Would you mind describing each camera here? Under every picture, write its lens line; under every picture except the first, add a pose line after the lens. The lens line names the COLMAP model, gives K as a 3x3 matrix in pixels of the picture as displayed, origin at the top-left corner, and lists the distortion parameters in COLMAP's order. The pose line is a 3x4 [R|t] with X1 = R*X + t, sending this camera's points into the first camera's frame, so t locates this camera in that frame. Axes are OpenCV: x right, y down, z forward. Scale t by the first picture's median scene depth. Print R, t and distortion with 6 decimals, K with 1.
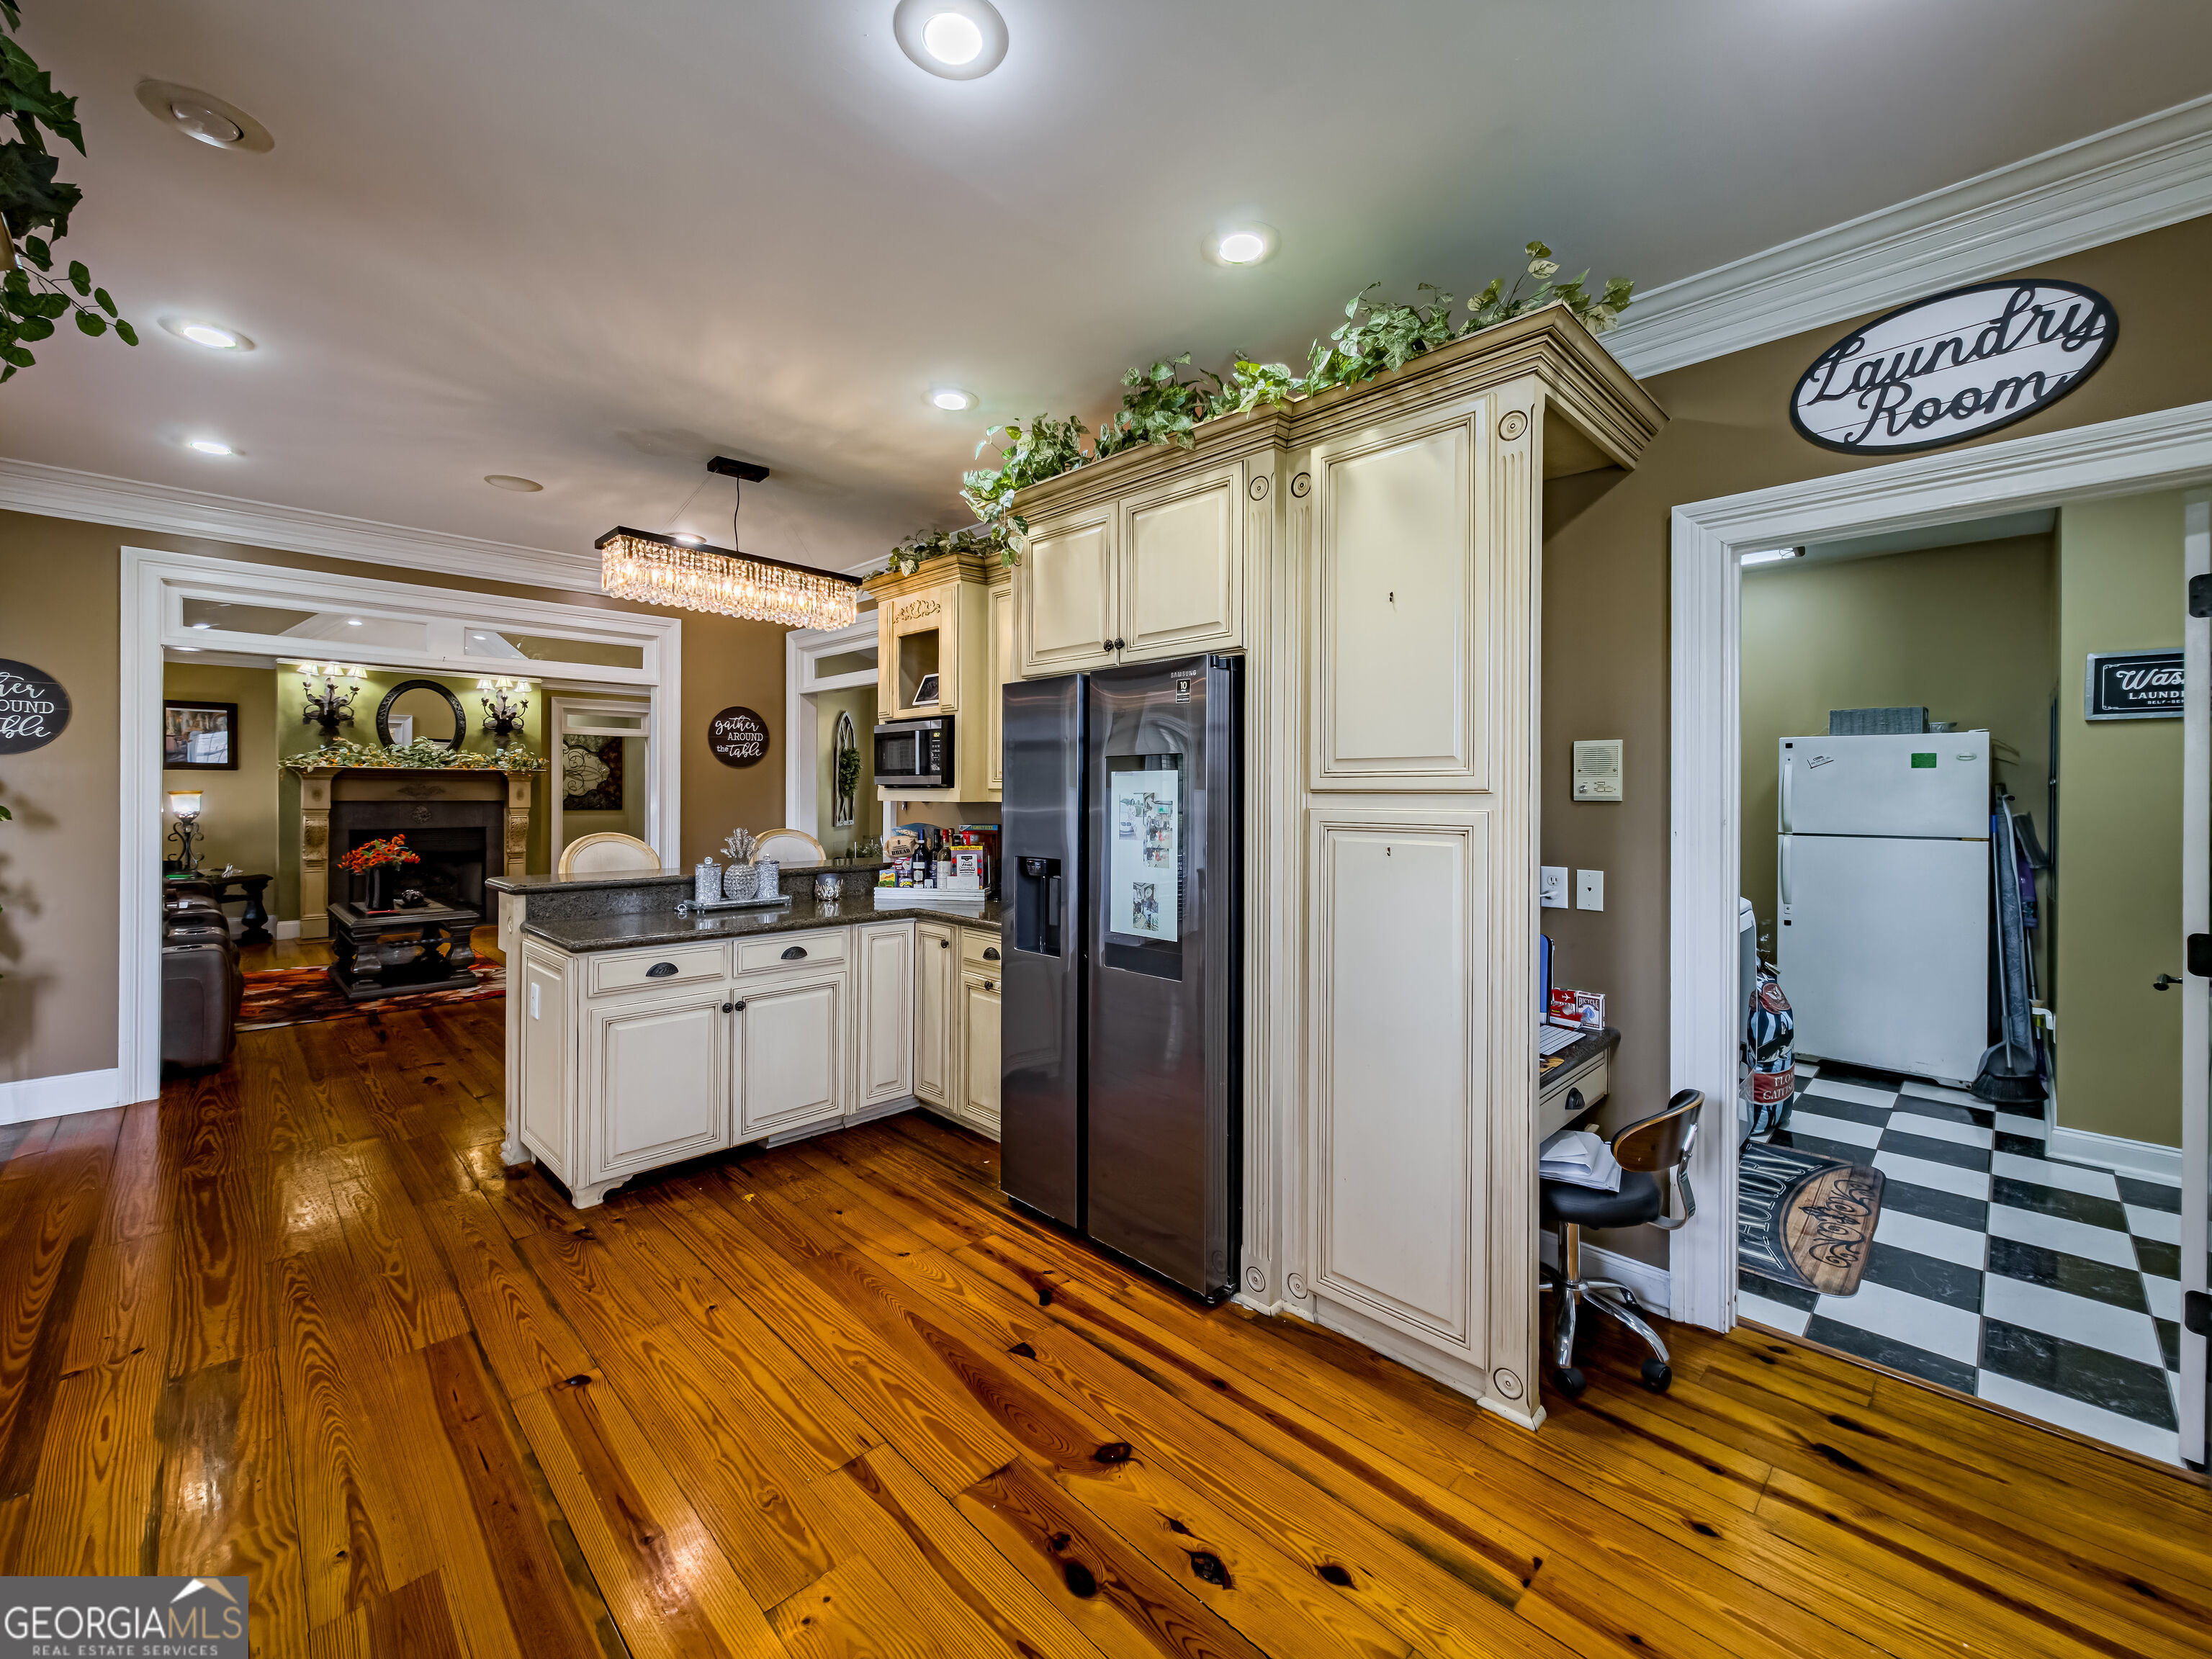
lens RADIAL K [[897.4, 0, 1091.3], [0, 897.4, 795.8], [0, 0, 1]] dist [0.010035, -0.002517]
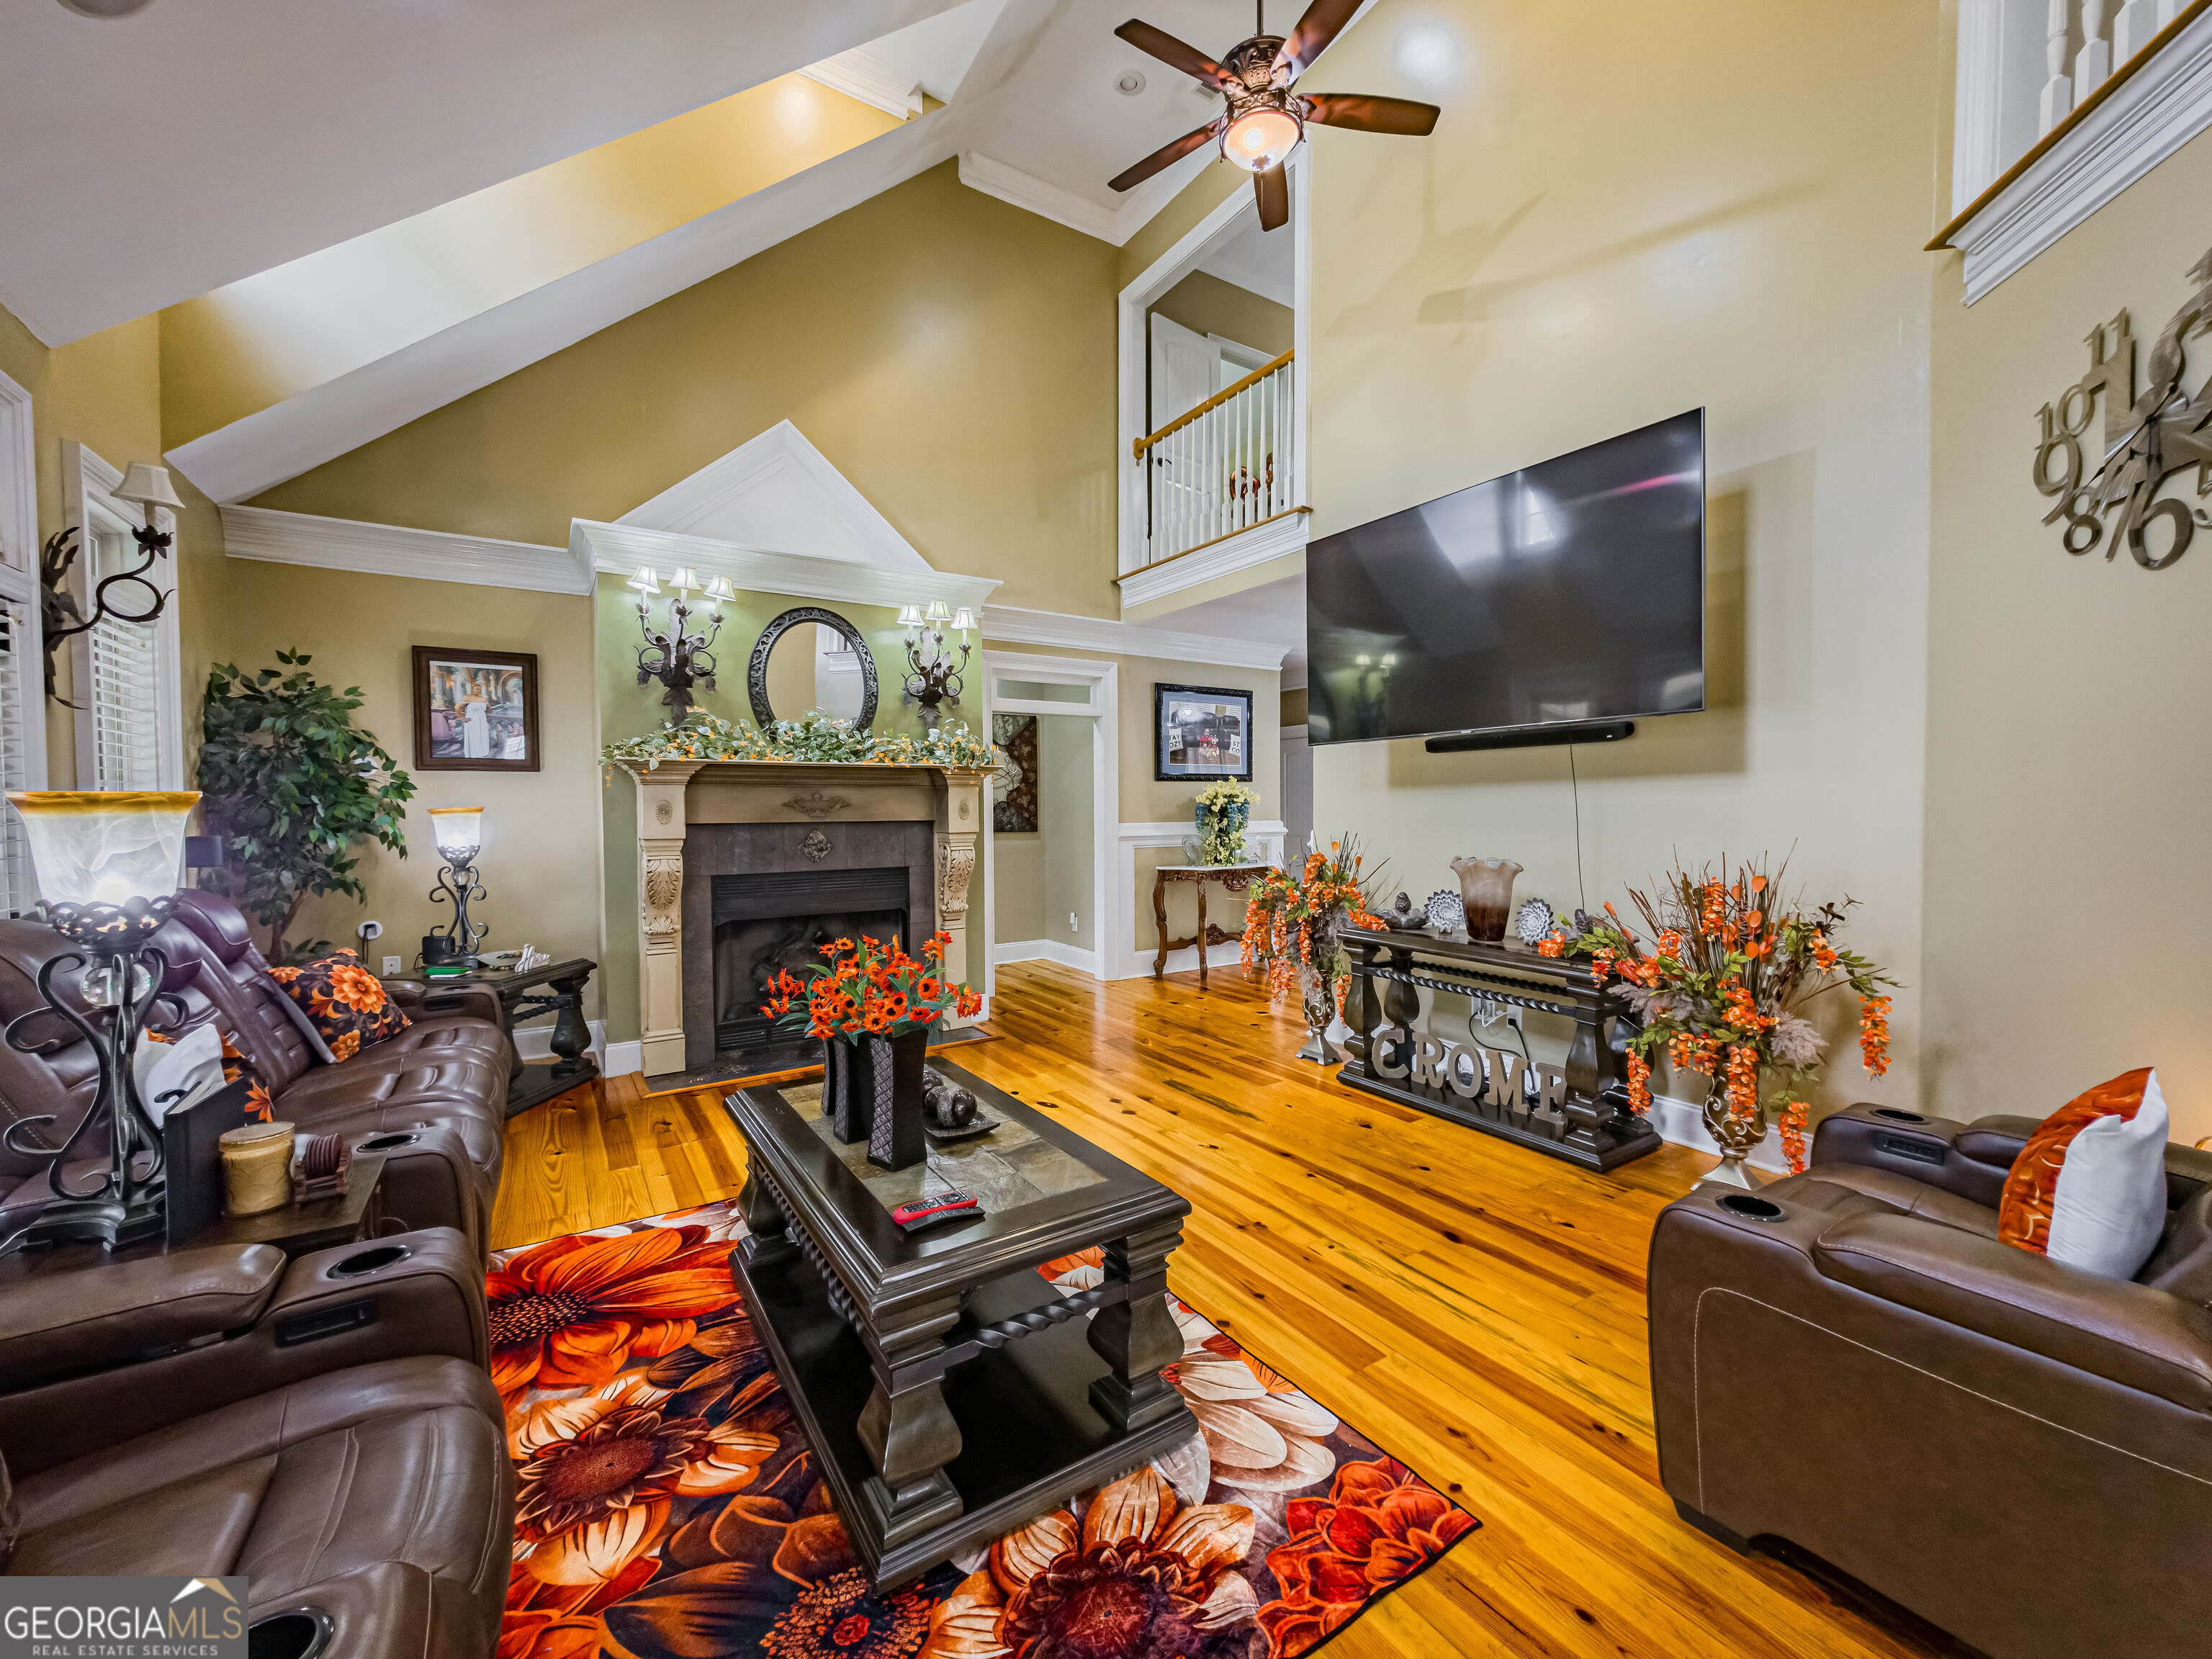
lens RADIAL K [[897.4, 0, 1096.6], [0, 897.4, 828.7], [0, 0, 1]] dist [0.010035, -0.002517]
pose [[0.975989, -0.005144, -0.217760, -0.487410], [0.009912, 0.999734, 0.020807, -0.000411], [0.217595, -0.022466, 0.975781, 0.530785]]
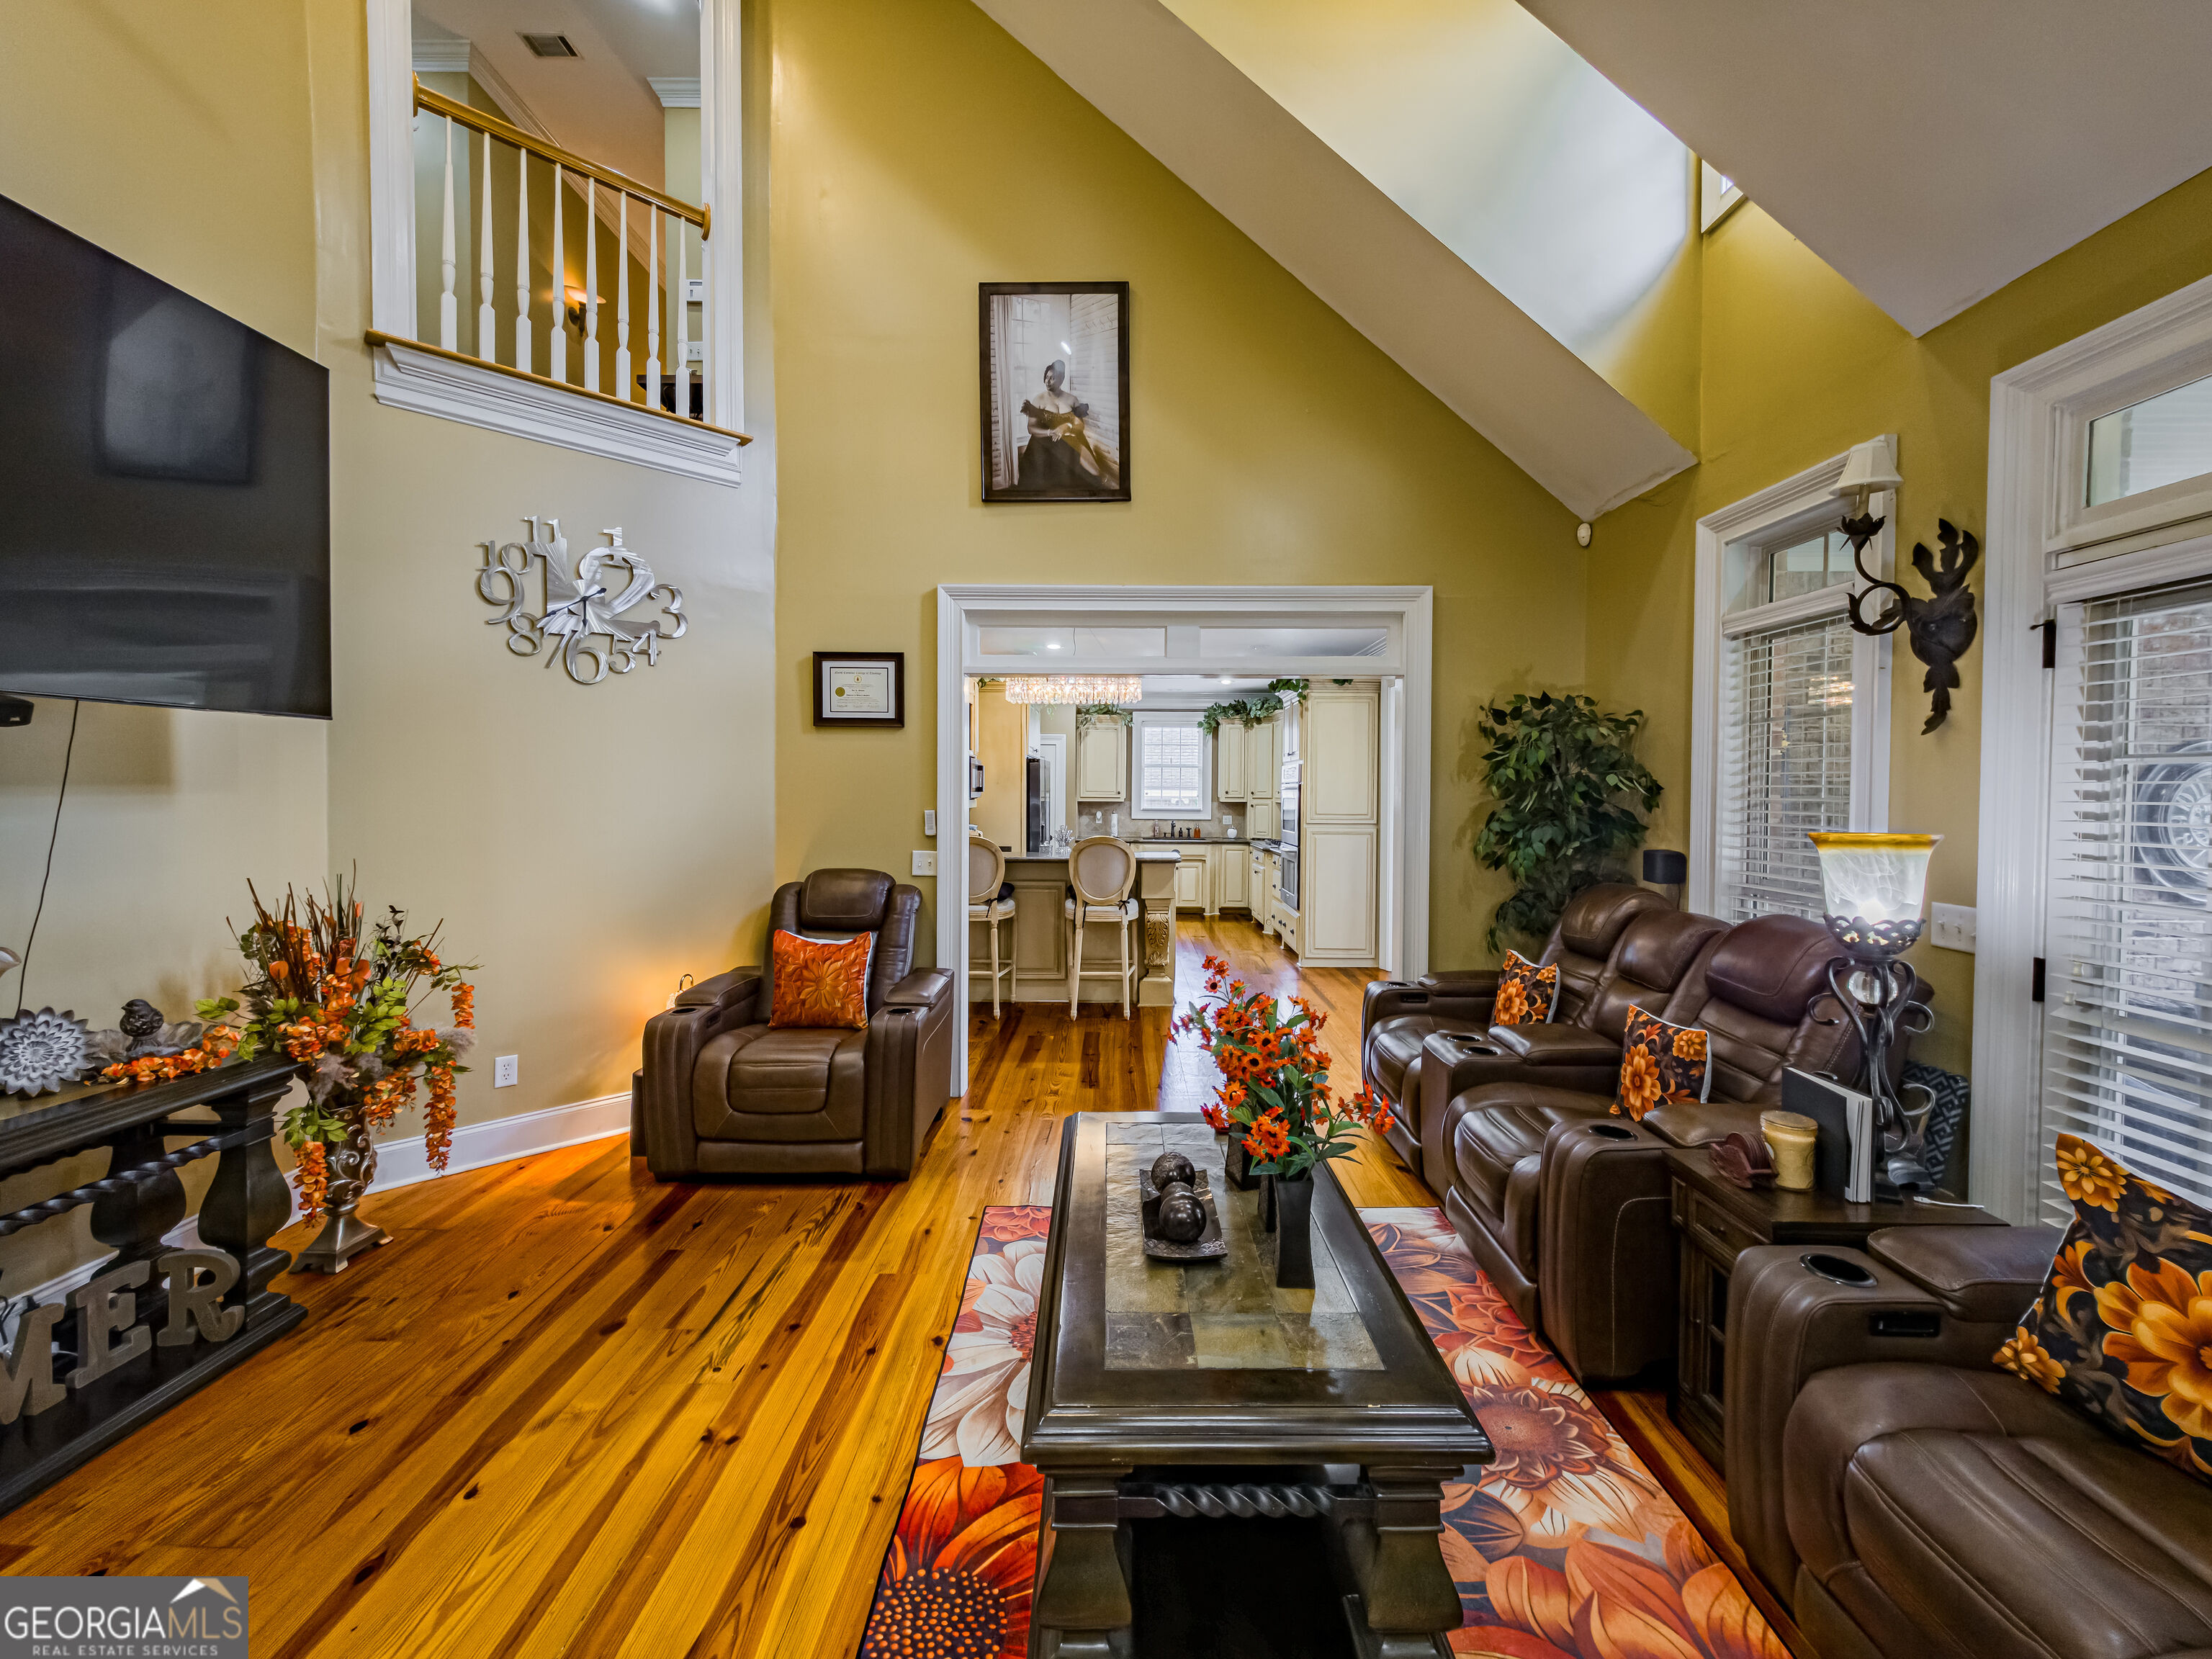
lens RADIAL K [[897.4, 0, 1121.1], [0, 897.4, 812.5], [0, 0, 1]] dist [0.010035, -0.002517]
pose [[-0.714825, -0.025518, 0.698838, -0.783328], [-0.006695, 0.999538, 0.029650, -0.019256], [-0.699272, 0.016515, -0.714665, 1.029675]]
